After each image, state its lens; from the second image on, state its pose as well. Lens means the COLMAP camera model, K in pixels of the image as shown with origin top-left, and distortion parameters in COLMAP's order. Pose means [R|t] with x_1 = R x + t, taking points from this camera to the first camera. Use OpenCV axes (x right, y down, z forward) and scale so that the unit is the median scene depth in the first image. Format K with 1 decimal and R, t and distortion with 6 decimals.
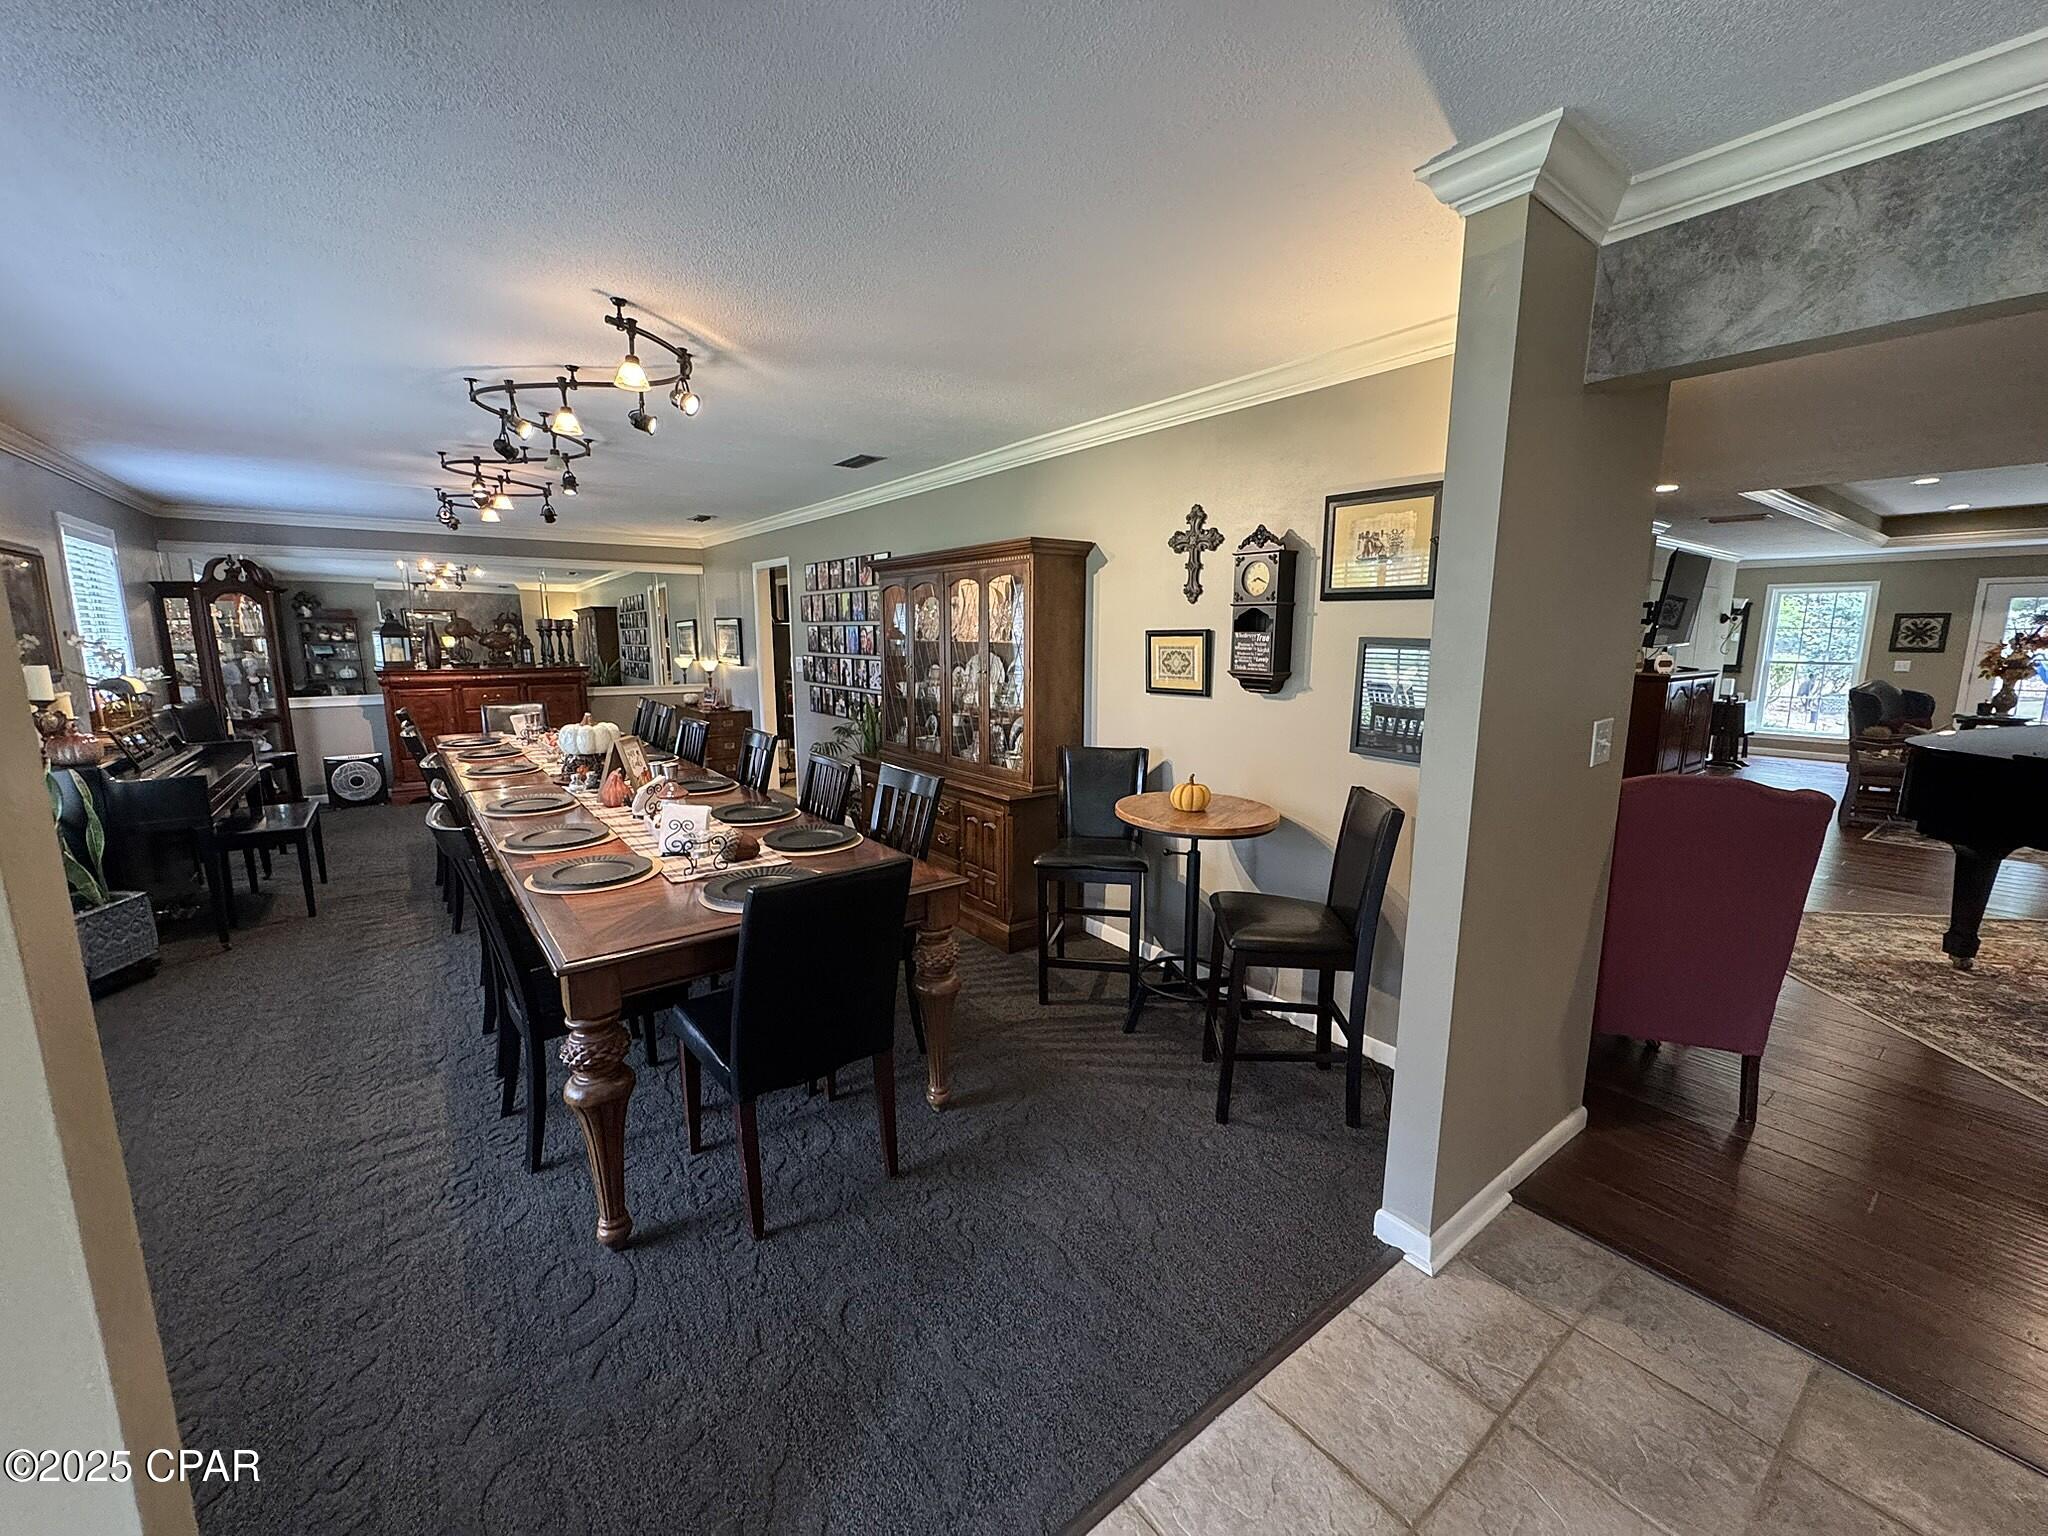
lens RADIAL K [[815.9, 0, 1020.5], [0, 815.9, 766.6], [0, 0, 1]] dist [-0.002388, 0.000054]
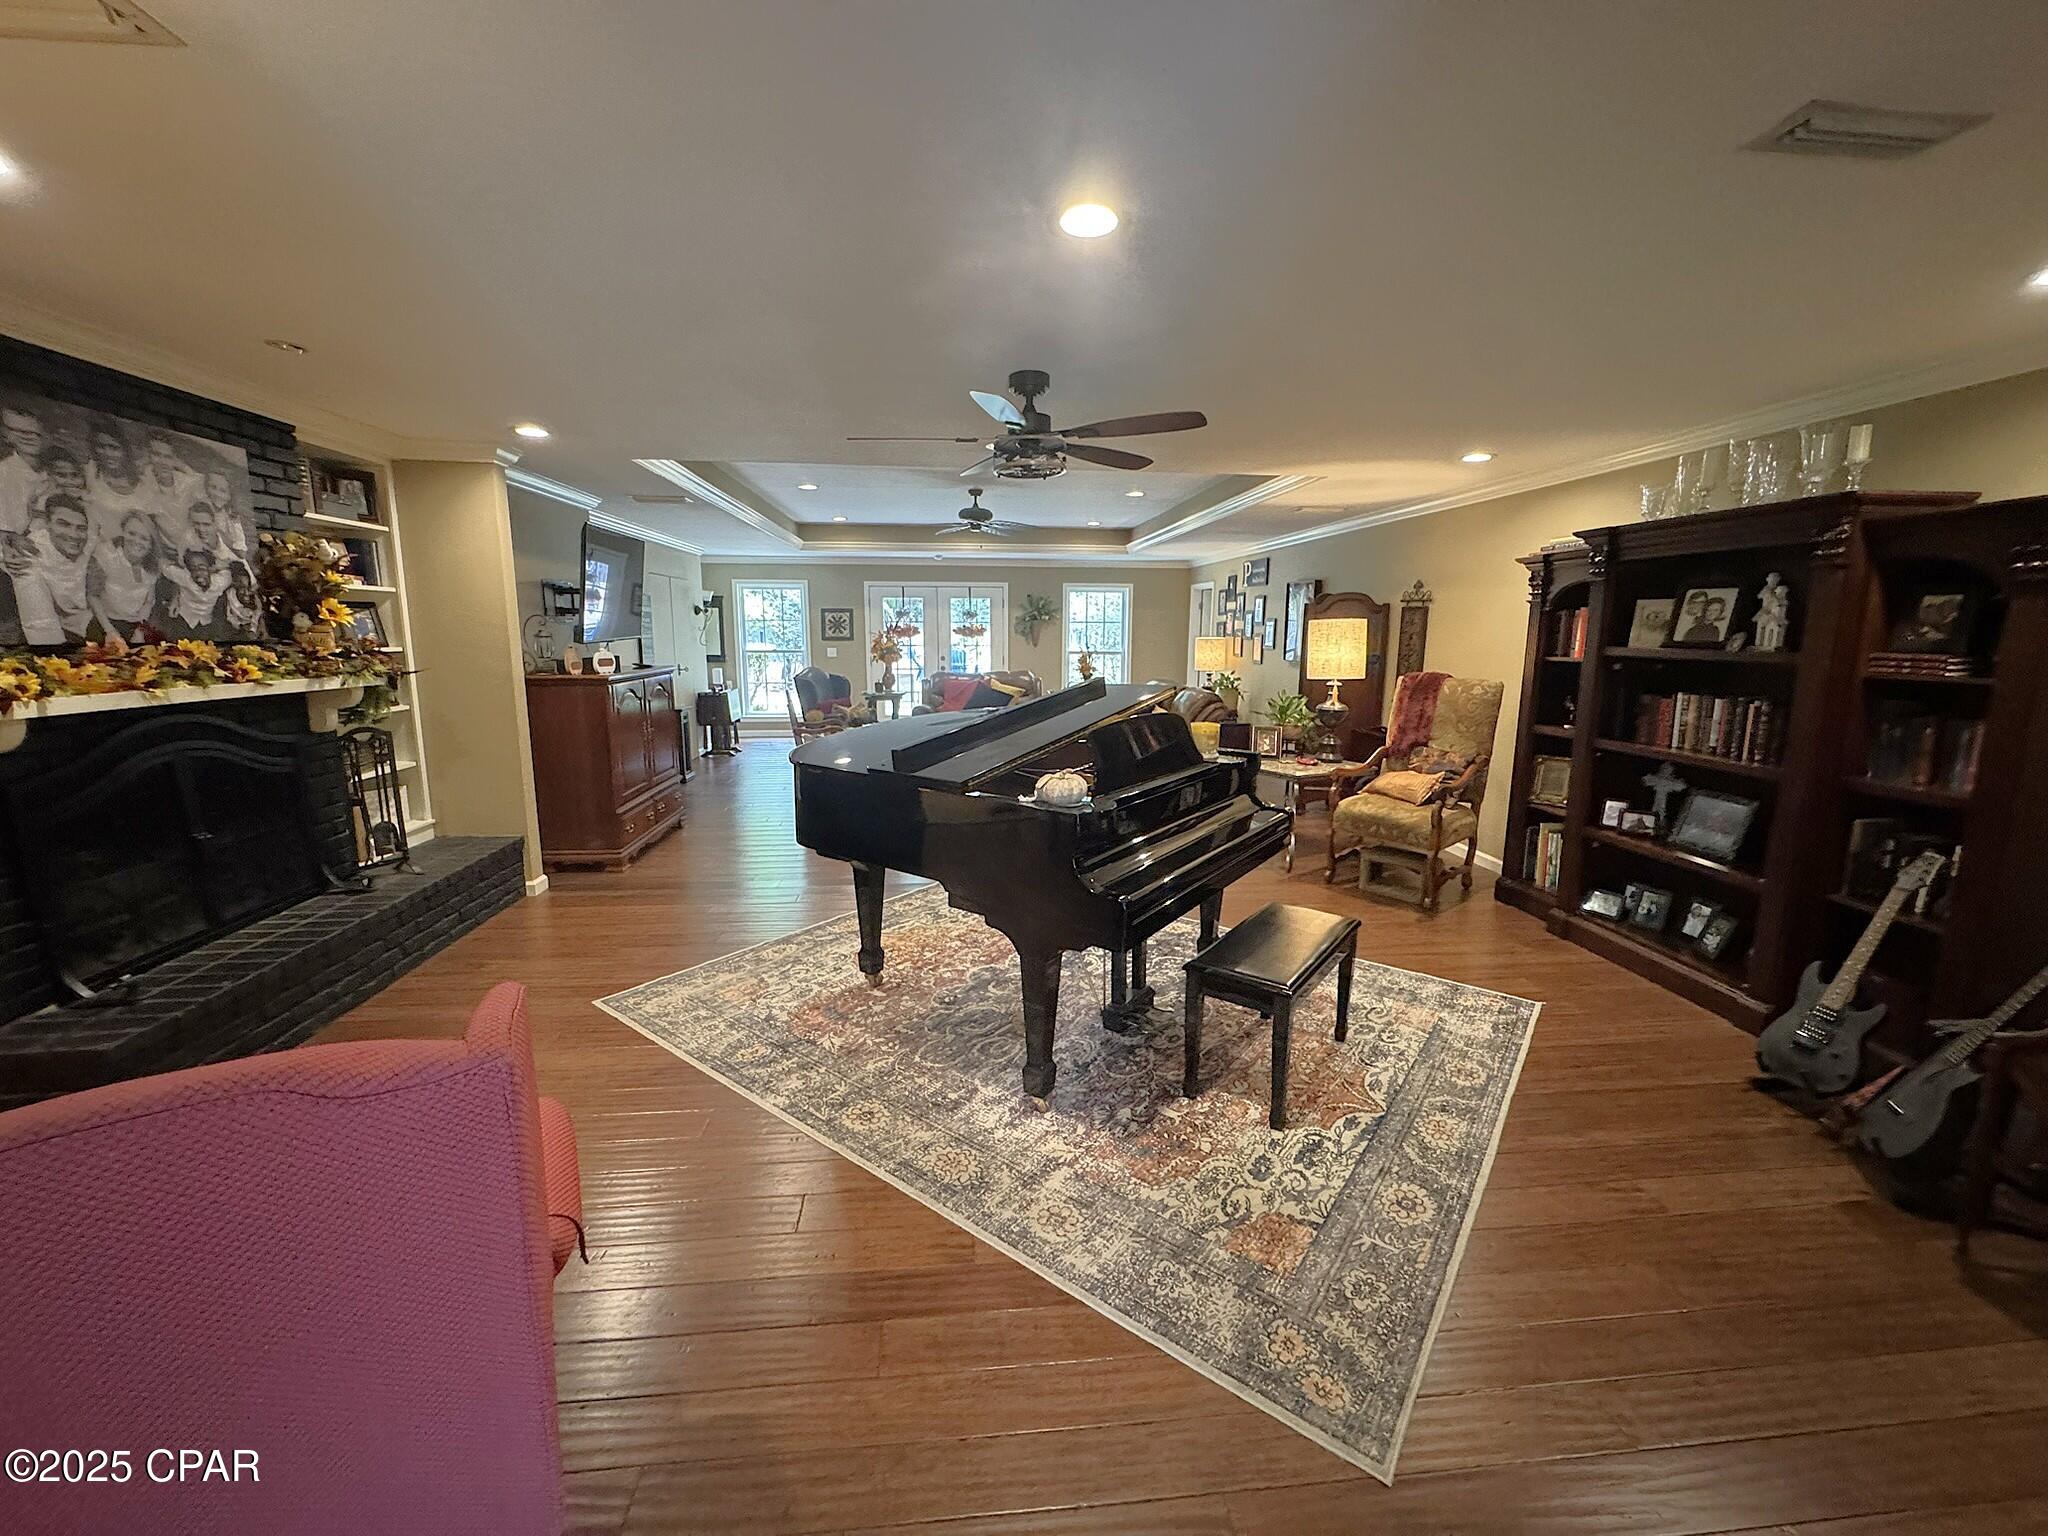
lens RADIAL K [[815.9, 0, 1021.8], [0, 815.9, 773.5], [0, 0, 1]] dist [-0.002388, 0.000054]
pose [[0.520746, -0.151360, 0.840186, 0.545313], [0.134096, 0.986443, 0.094596, -0.066553], [-0.843114, 0.063405, 0.533983, 0.376952]]
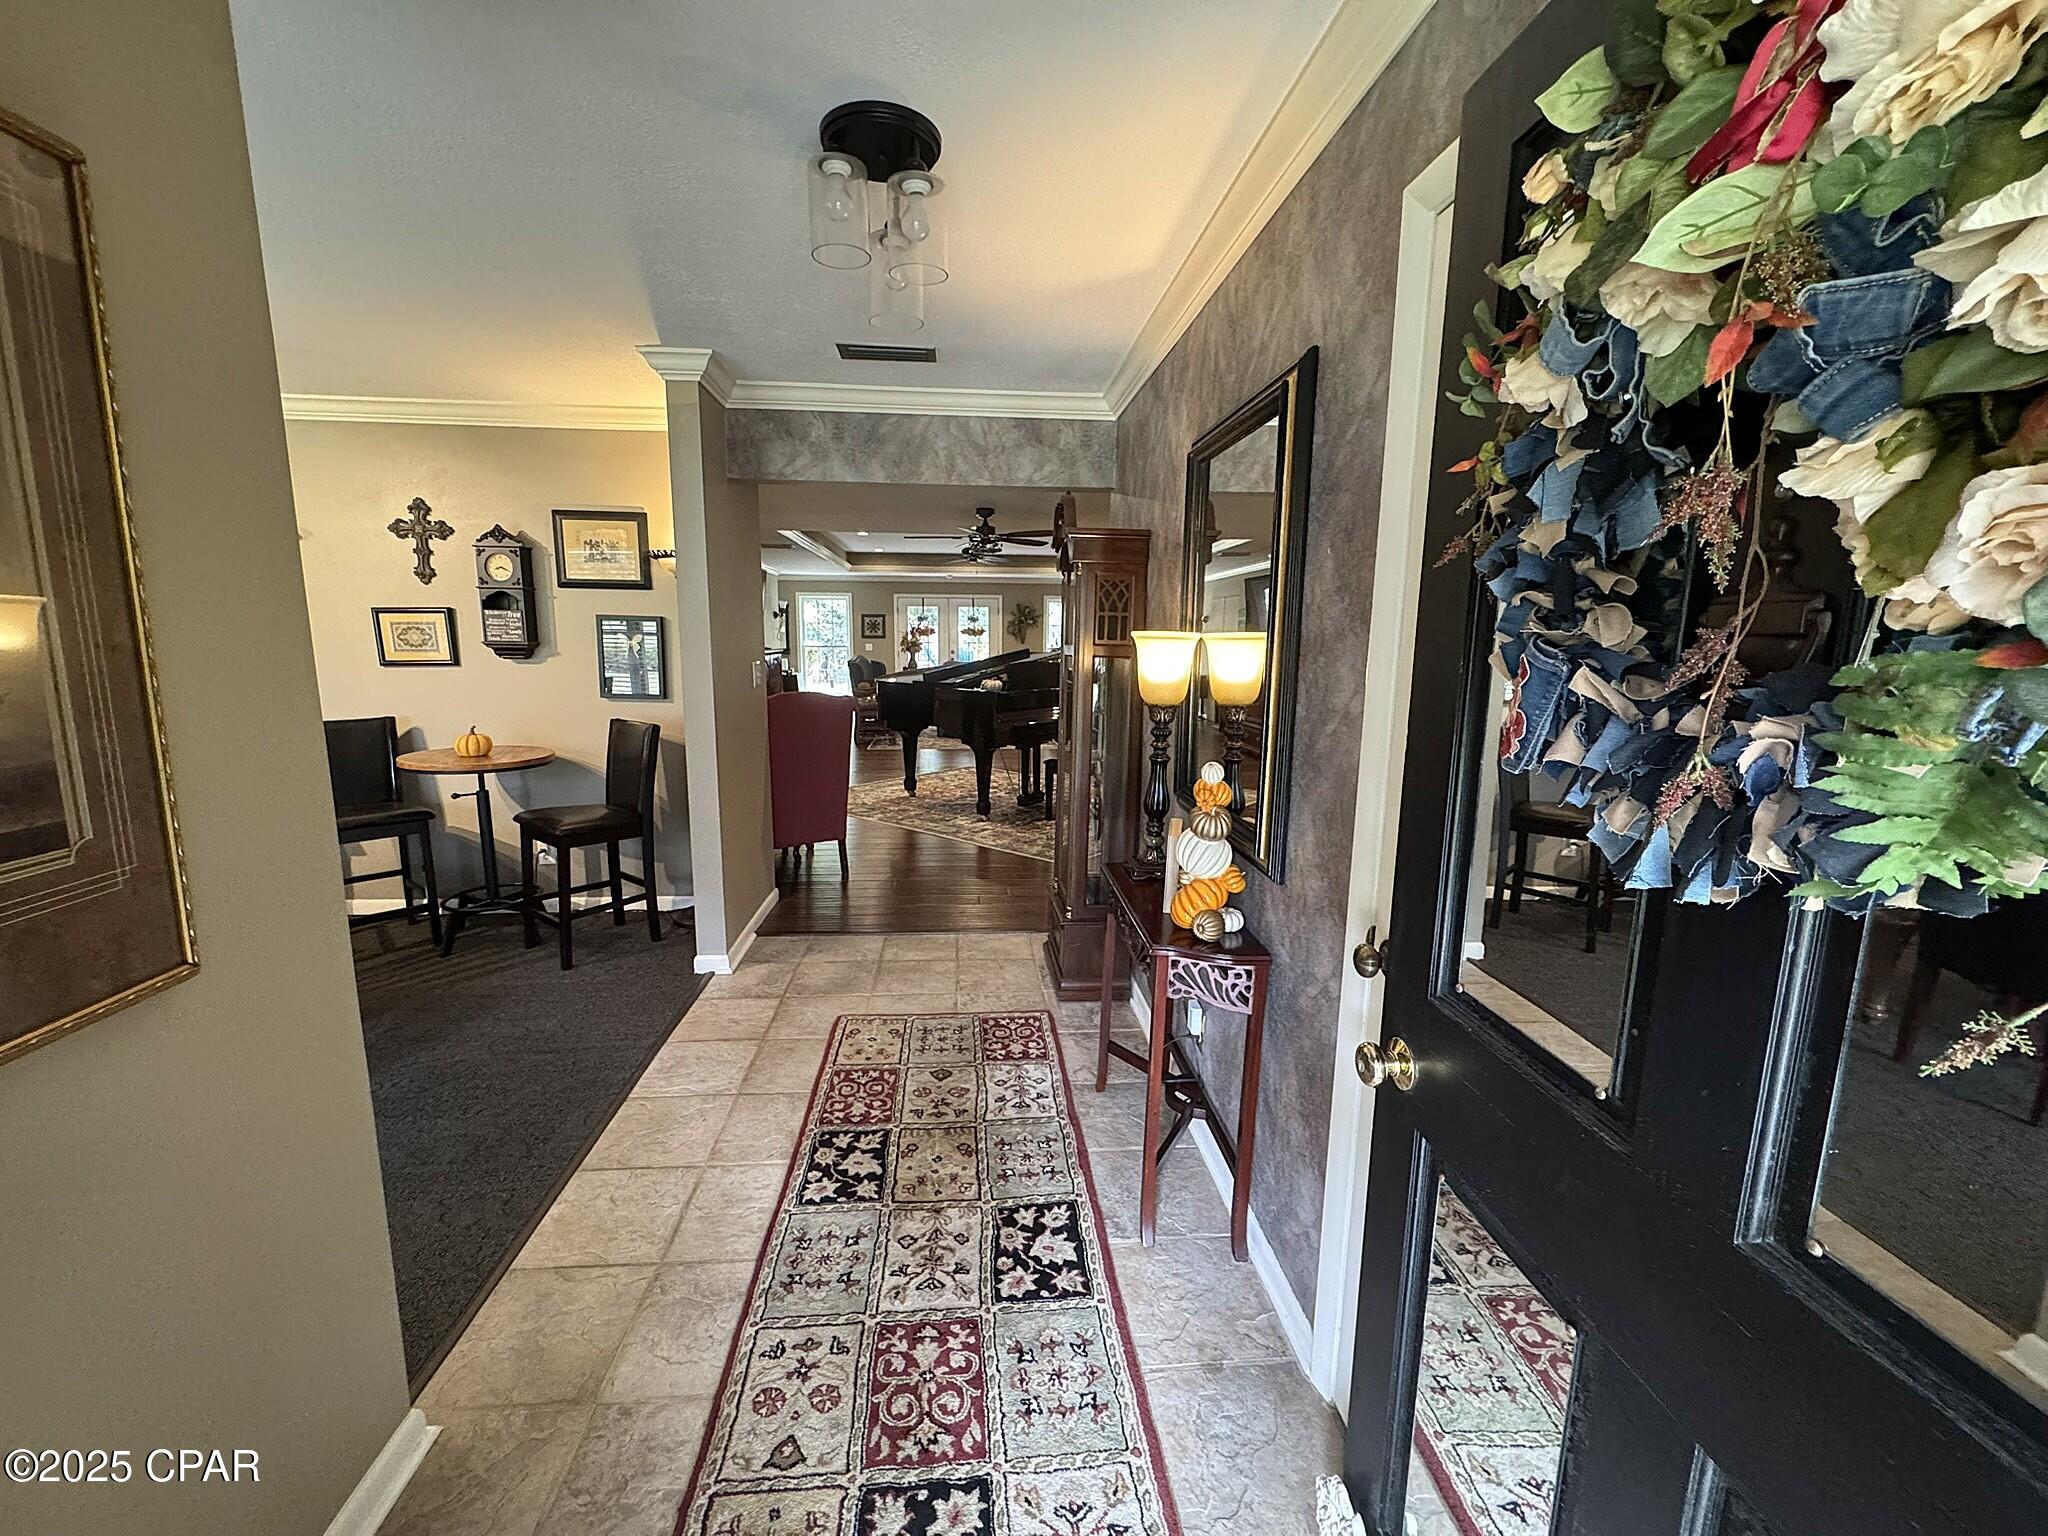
lens RADIAL K [[815.9, 0, 1025.3], [0, 815.9, 767.8], [0, 0, 1]] dist [-0.002388, 0.000054]
pose [[0.532873, -0.134400, 0.835453, -0.332528], [0.129127, 0.988658, 0.076686, 0.074735], [-0.836285, 0.067016, 0.544185, -0.304900]]
